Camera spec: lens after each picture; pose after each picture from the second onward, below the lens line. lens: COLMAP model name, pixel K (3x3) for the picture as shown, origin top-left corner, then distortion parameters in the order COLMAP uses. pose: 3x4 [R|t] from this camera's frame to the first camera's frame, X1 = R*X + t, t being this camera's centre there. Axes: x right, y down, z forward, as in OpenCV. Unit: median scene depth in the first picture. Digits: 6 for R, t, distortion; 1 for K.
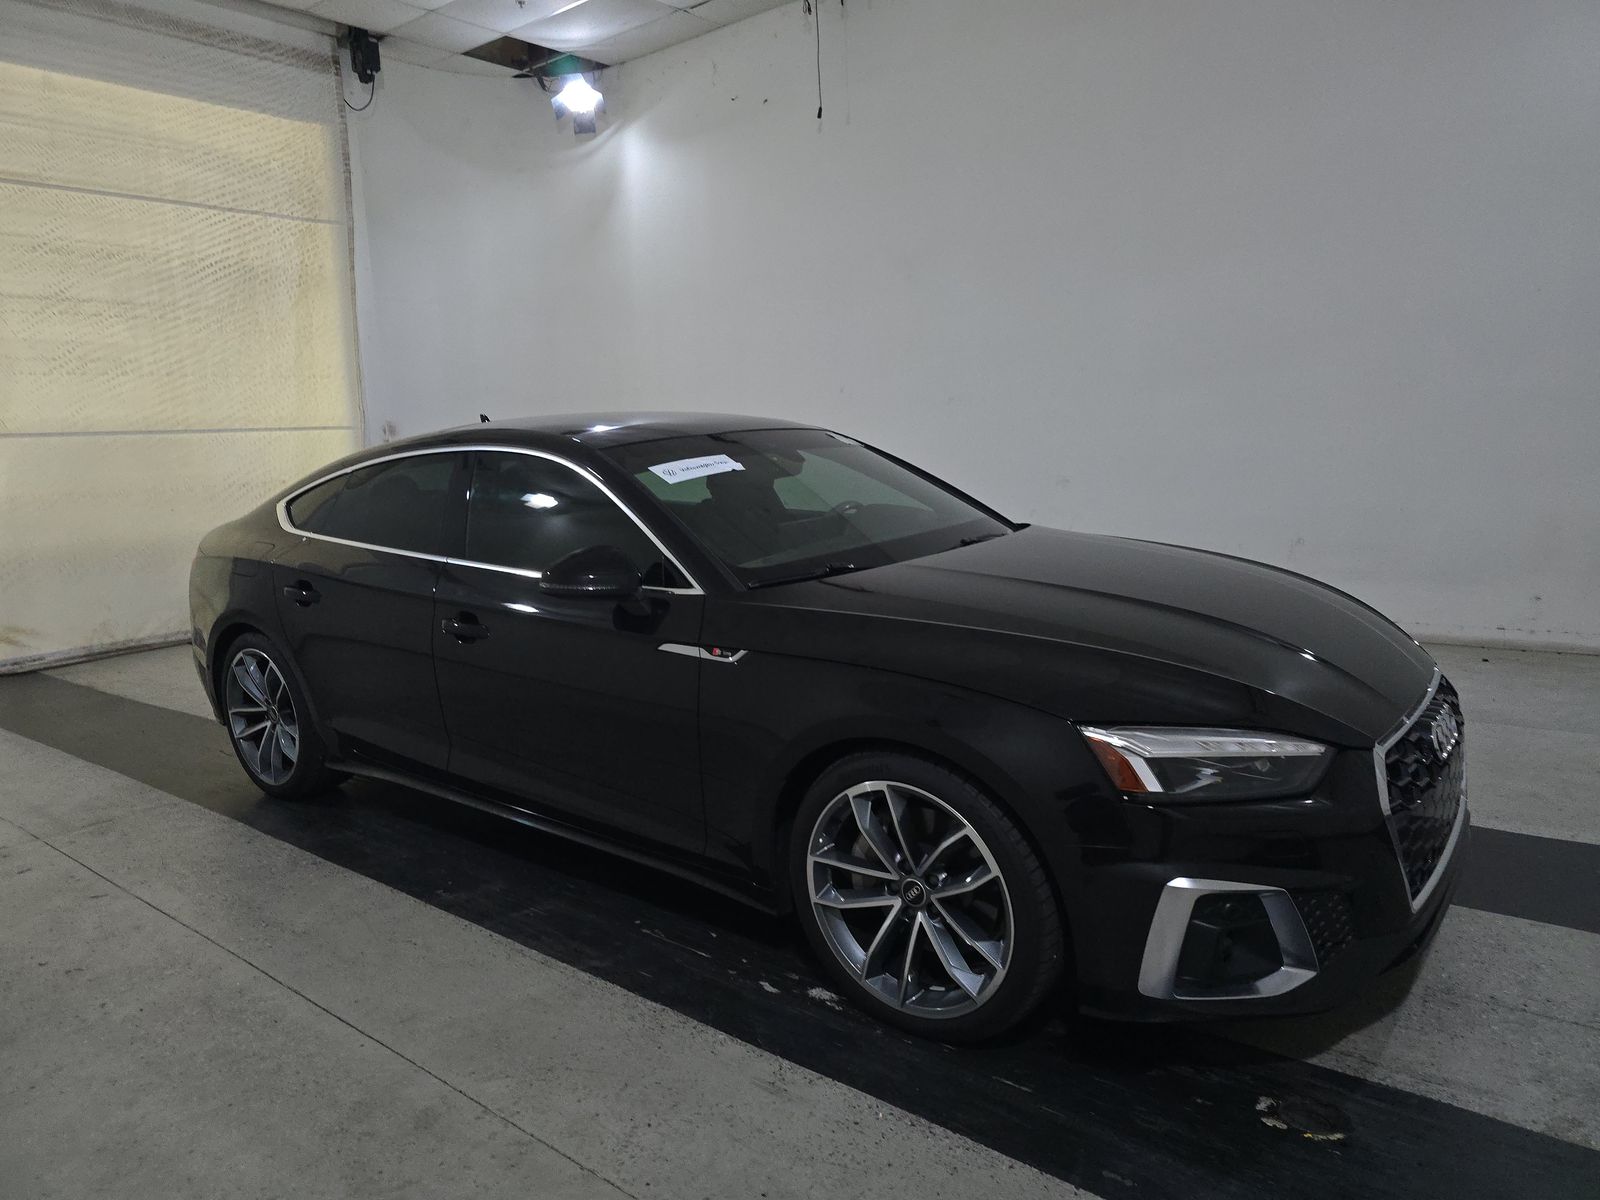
lens RADIAL K [[1065.3, 0, 800.0], [0, 1065.3, 600.0], [0, 0, 1]] dist [0.049169, -0.041413]
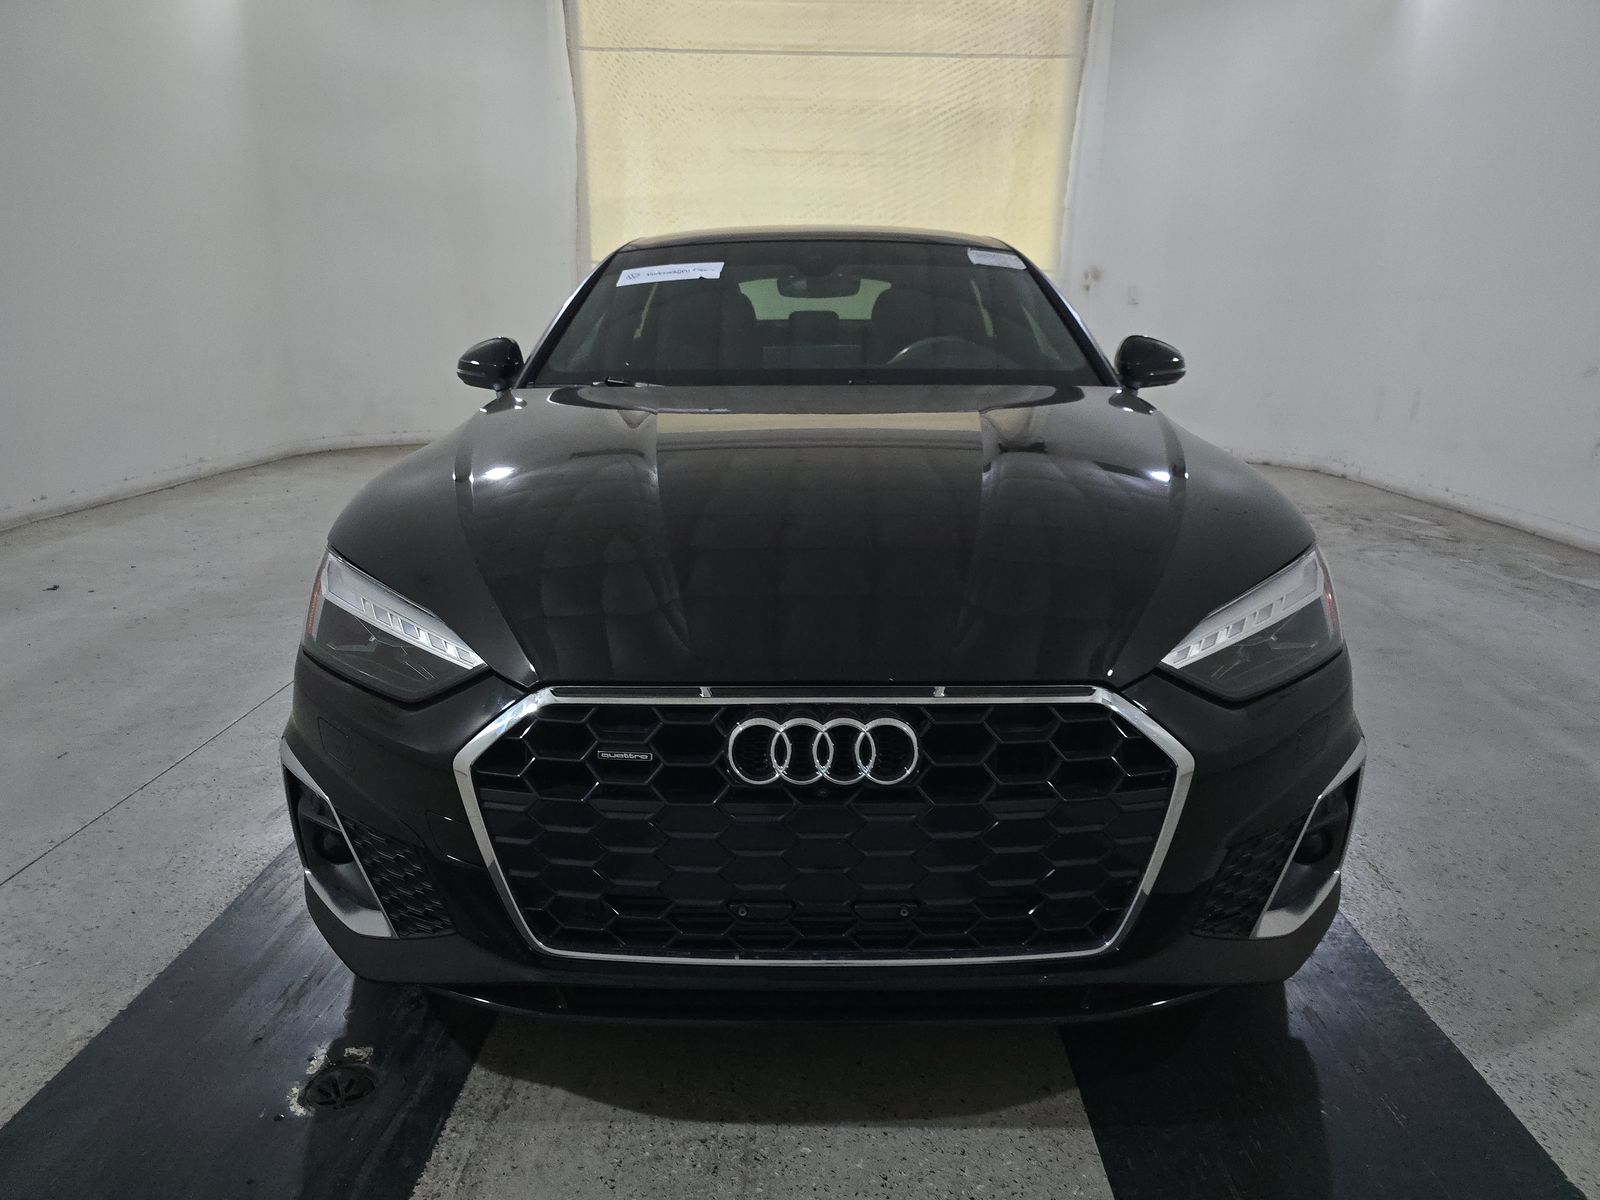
lens RADIAL K [[1065.3, 0, 800.0], [0, 1065.3, 600.0], [0, 0, 1]] dist [0.049169, -0.041413]
pose [[0.611733, 0.255266, -0.748747, 0.311192], [-0.165776, 0.966856, 0.194184, -0.019790], [0.773499, 0.005336, 0.633775, 0.200328]]
